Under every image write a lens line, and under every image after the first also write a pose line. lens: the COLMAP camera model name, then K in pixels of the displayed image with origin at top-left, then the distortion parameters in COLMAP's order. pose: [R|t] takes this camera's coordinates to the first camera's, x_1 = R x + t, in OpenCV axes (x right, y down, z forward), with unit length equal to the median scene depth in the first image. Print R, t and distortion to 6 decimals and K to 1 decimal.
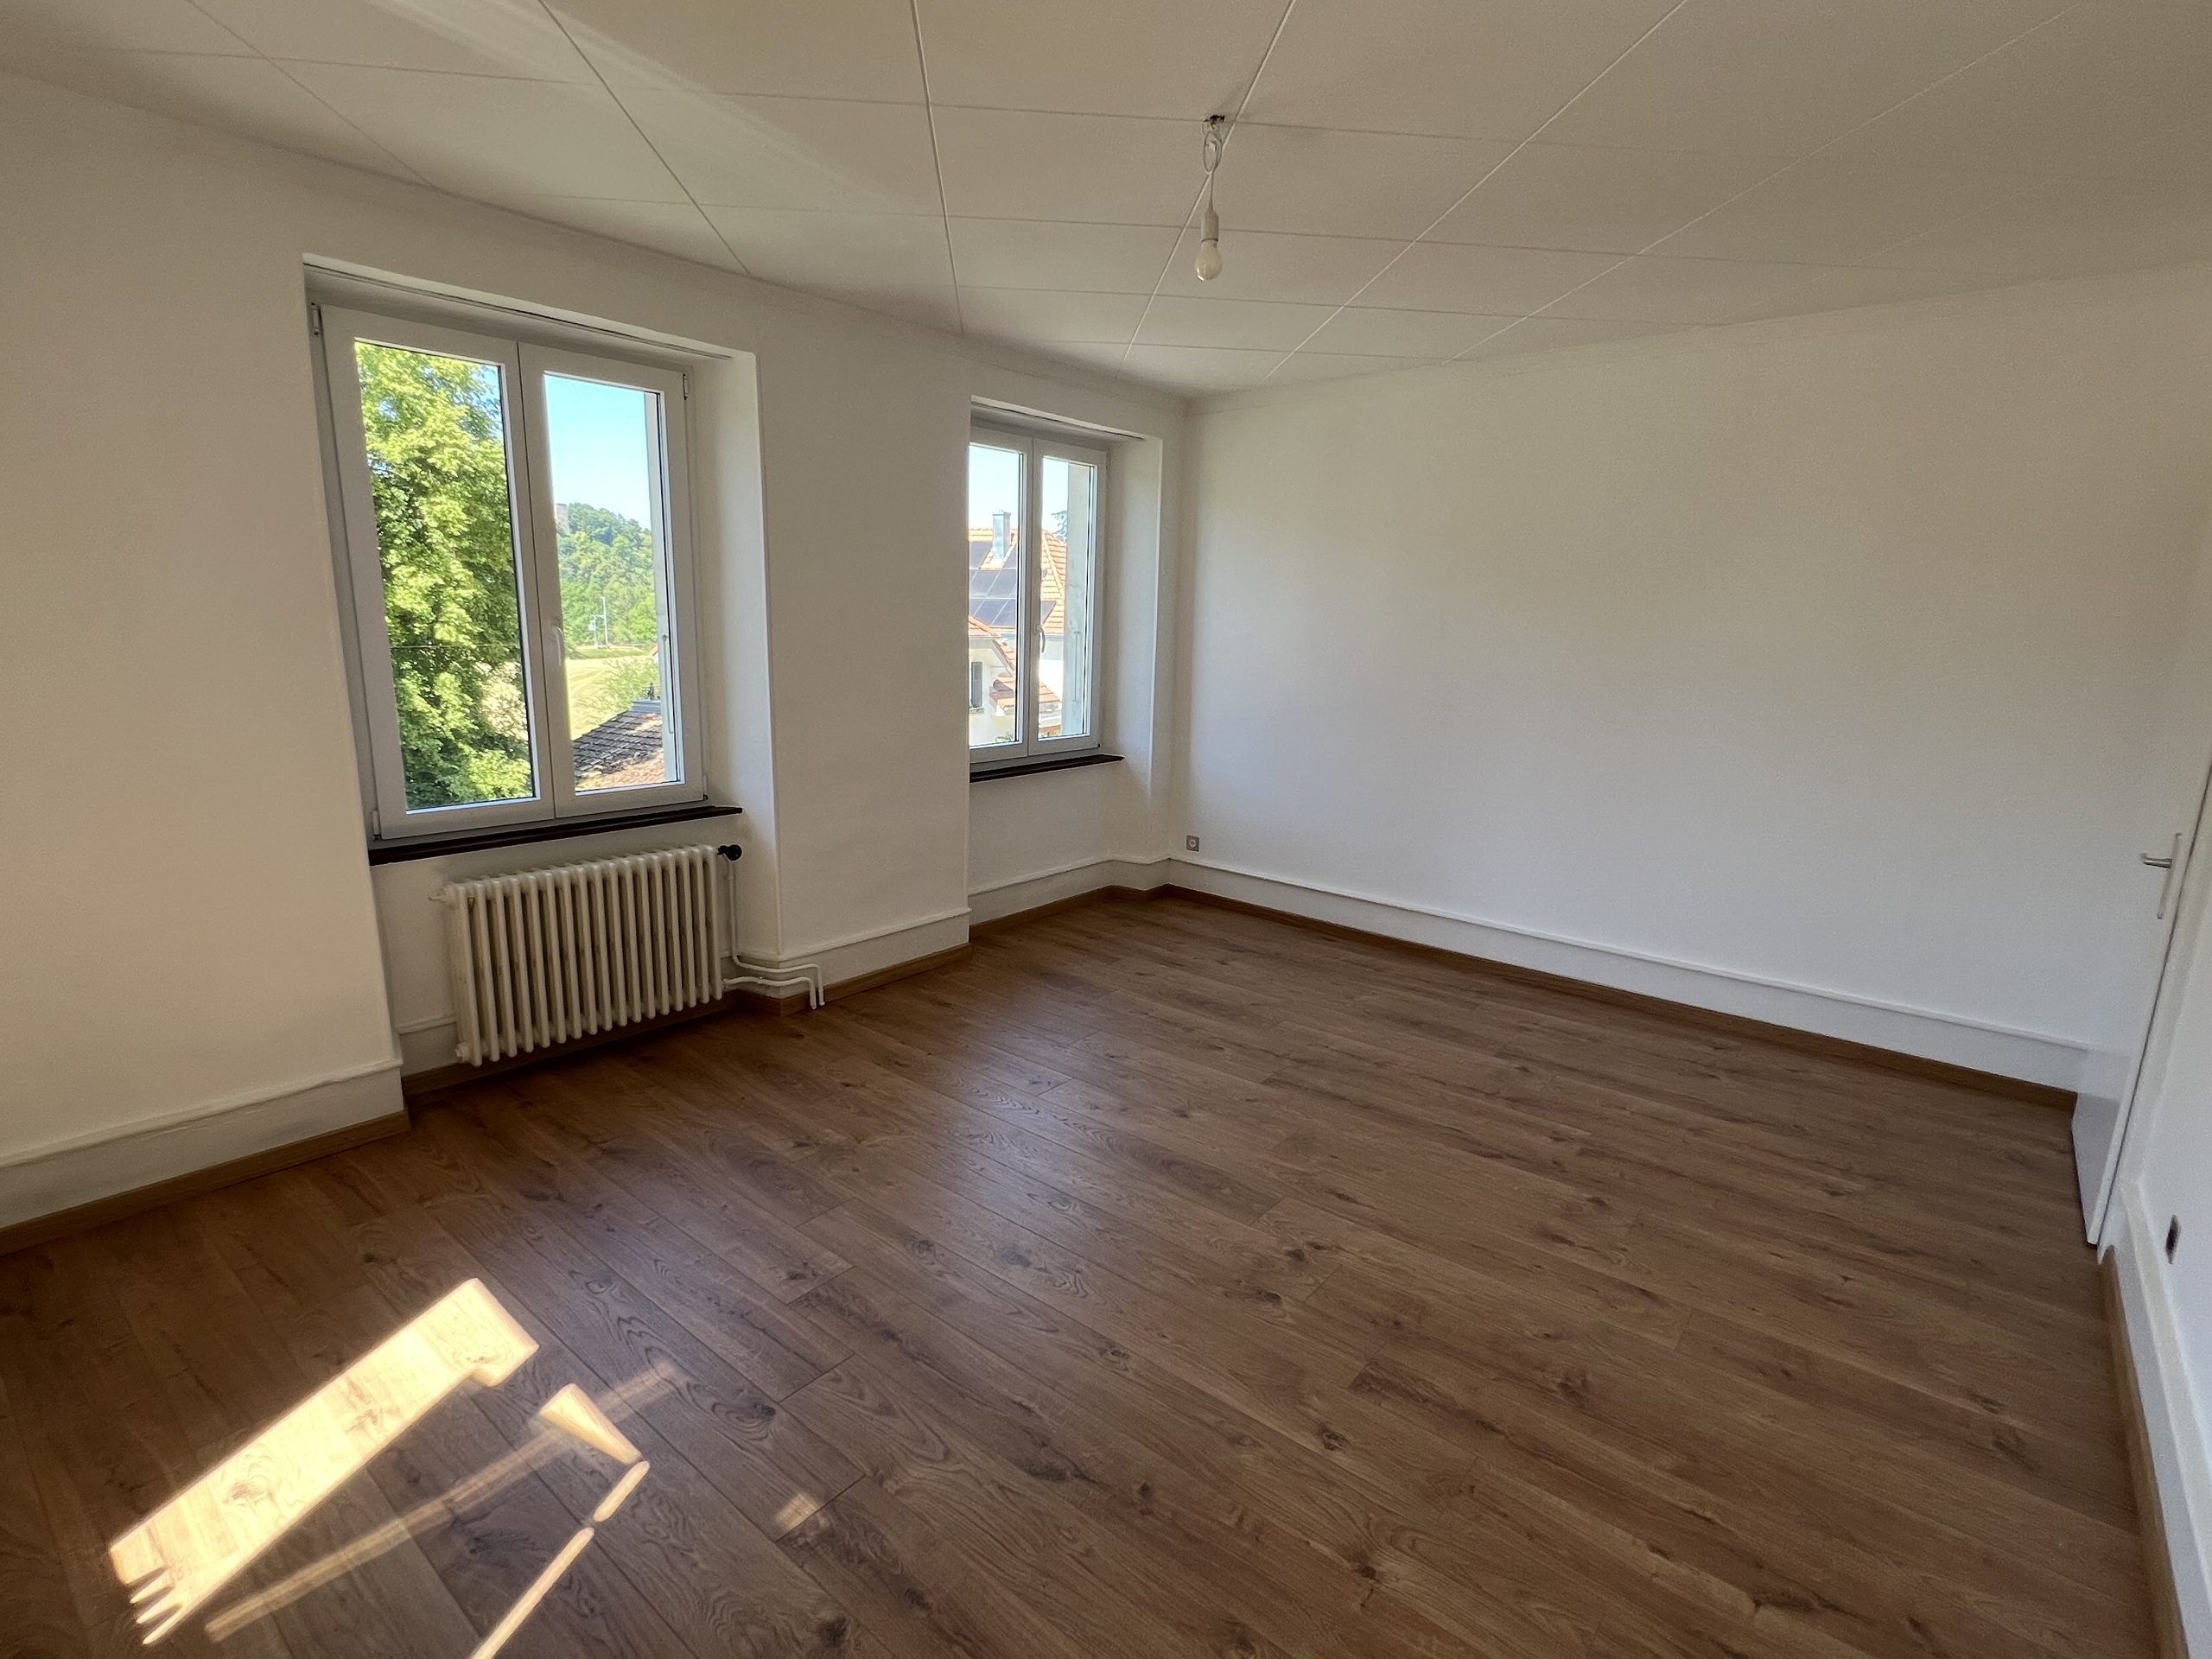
lens RADIAL K [[1066.3, 0, 1106.0], [0, 1066.3, 829.5], [0, 0, 1]] dist [-0.002916, -0.000944]
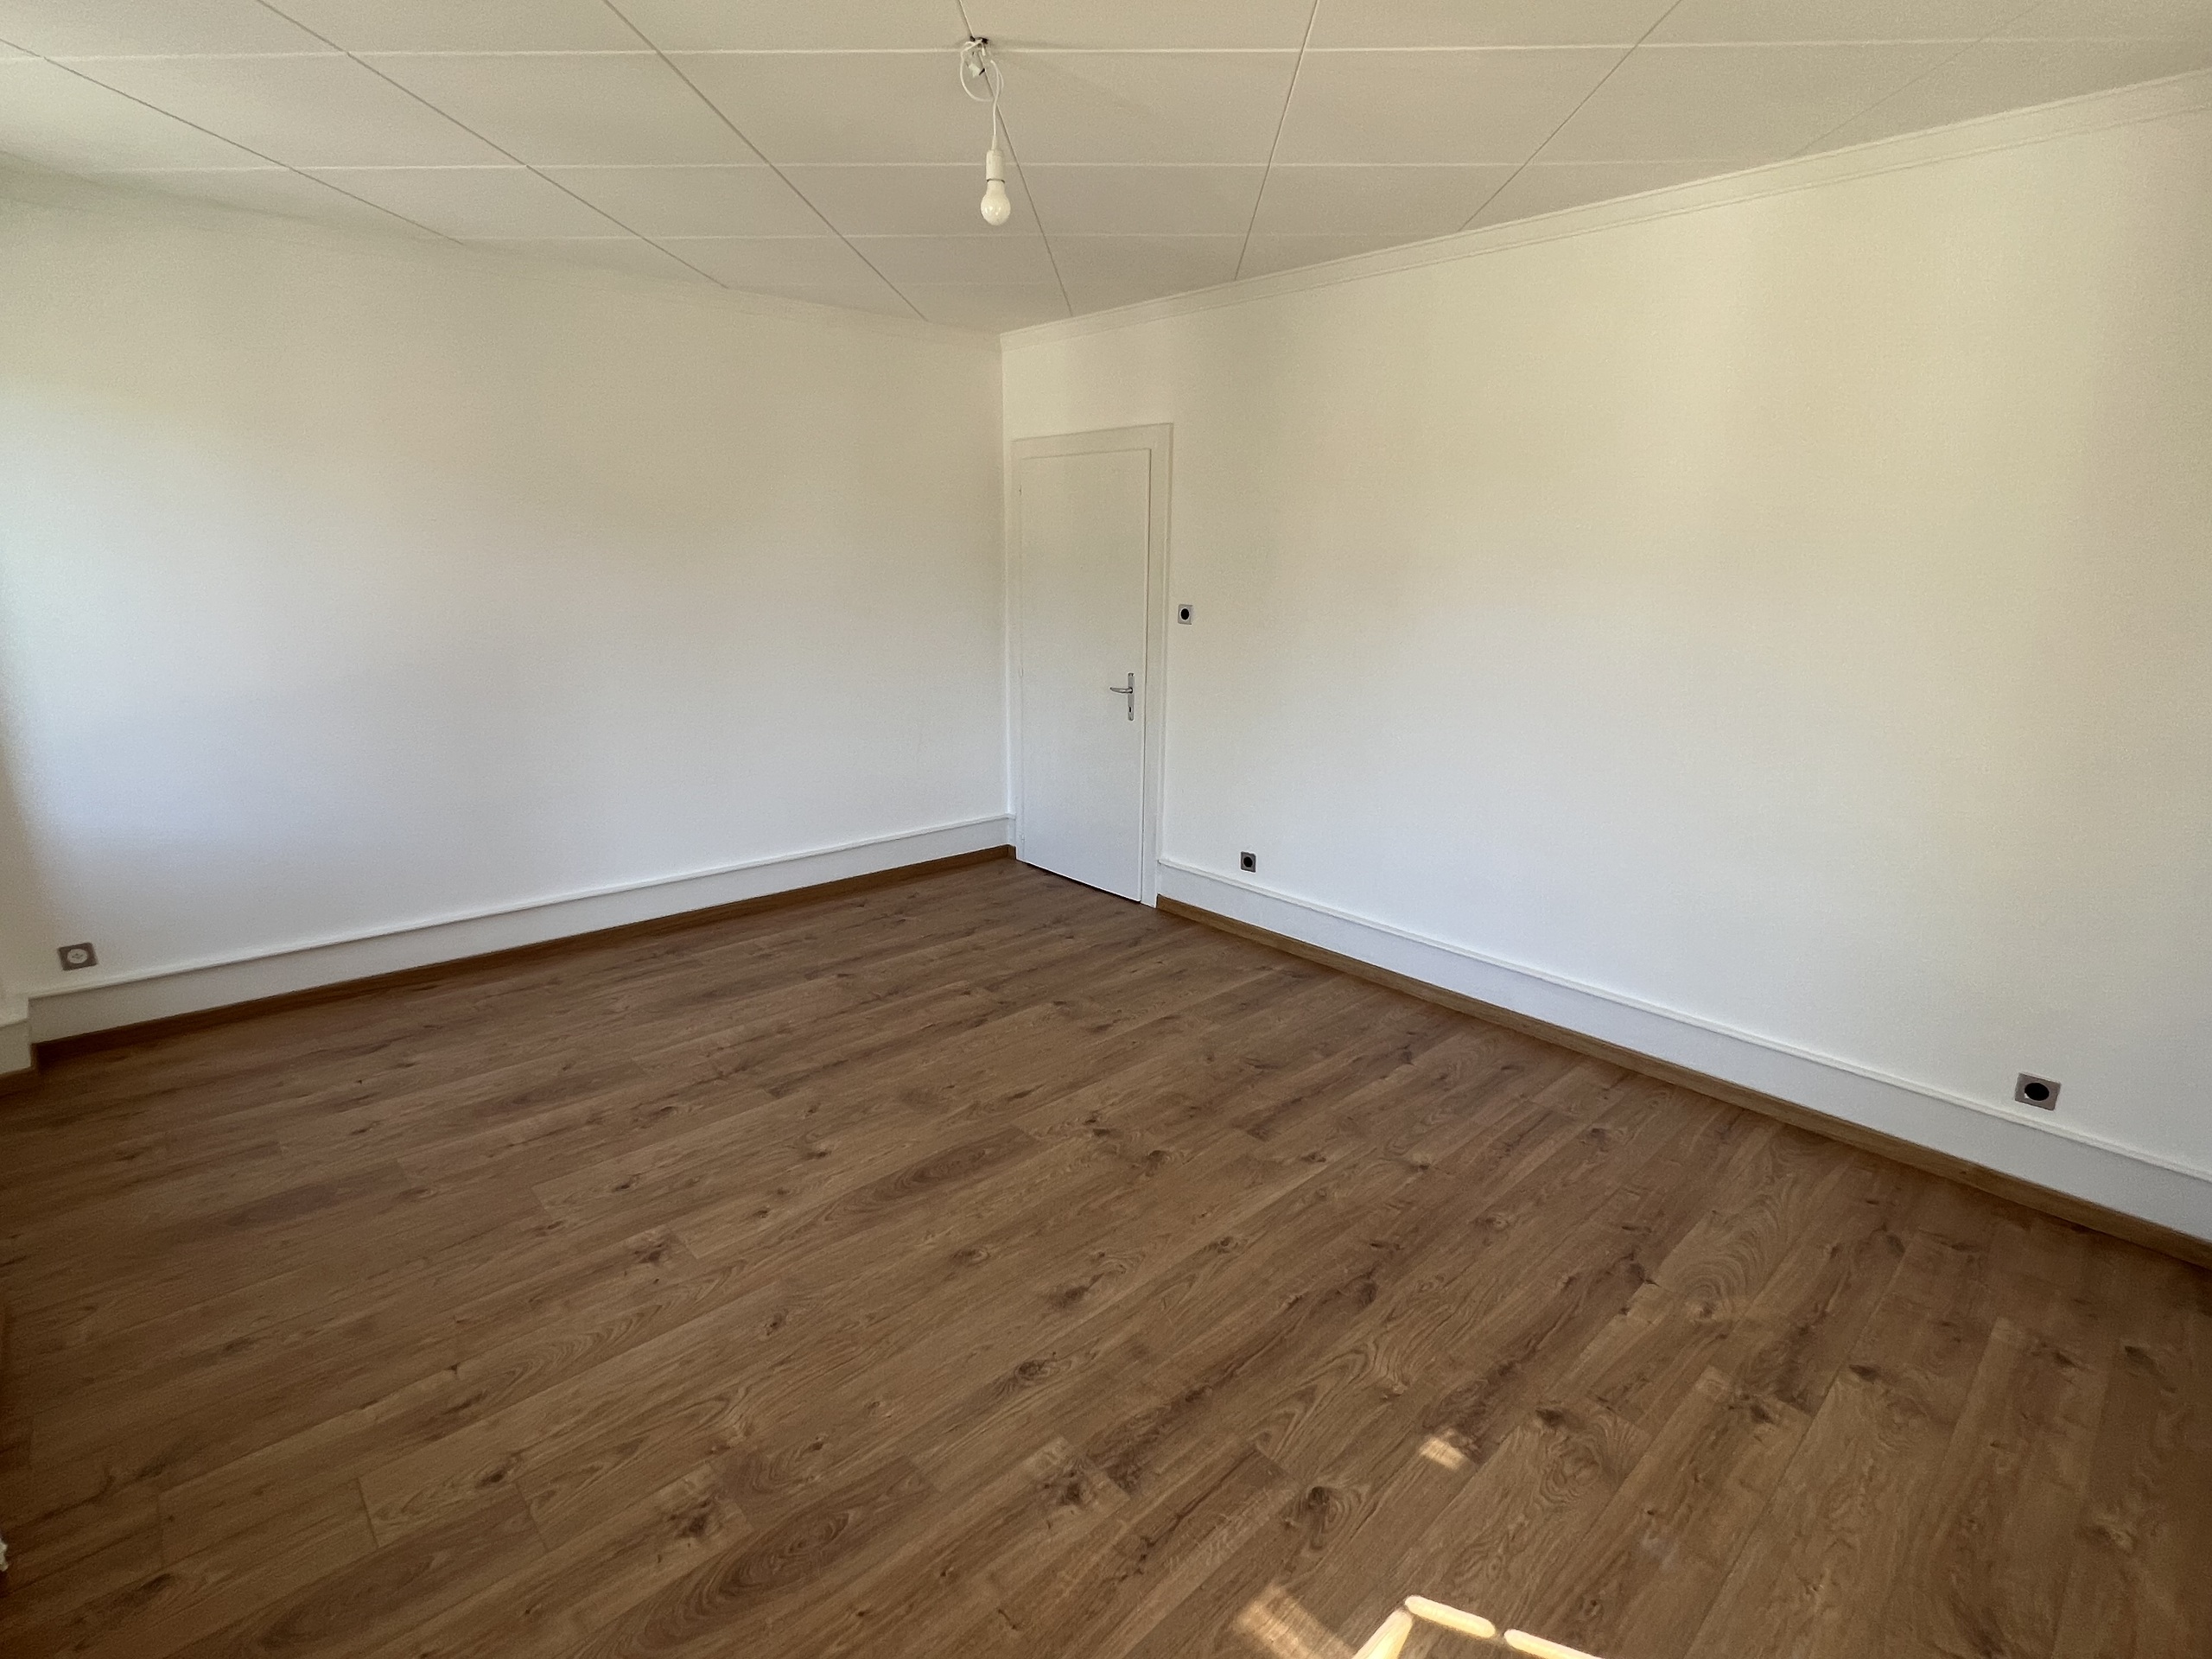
lens RADIAL K [[1066.3, 0, 1106.0], [0, 1066.3, 829.5], [0, 0, 1]] dist [-0.002916, -0.000944]
pose [[0.138620, -0.272168, 0.952213, -0.705932], [0.189690, 0.950990, 0.244204, -0.166131], [-0.972009, 0.146774, 0.183454, 0.621060]]
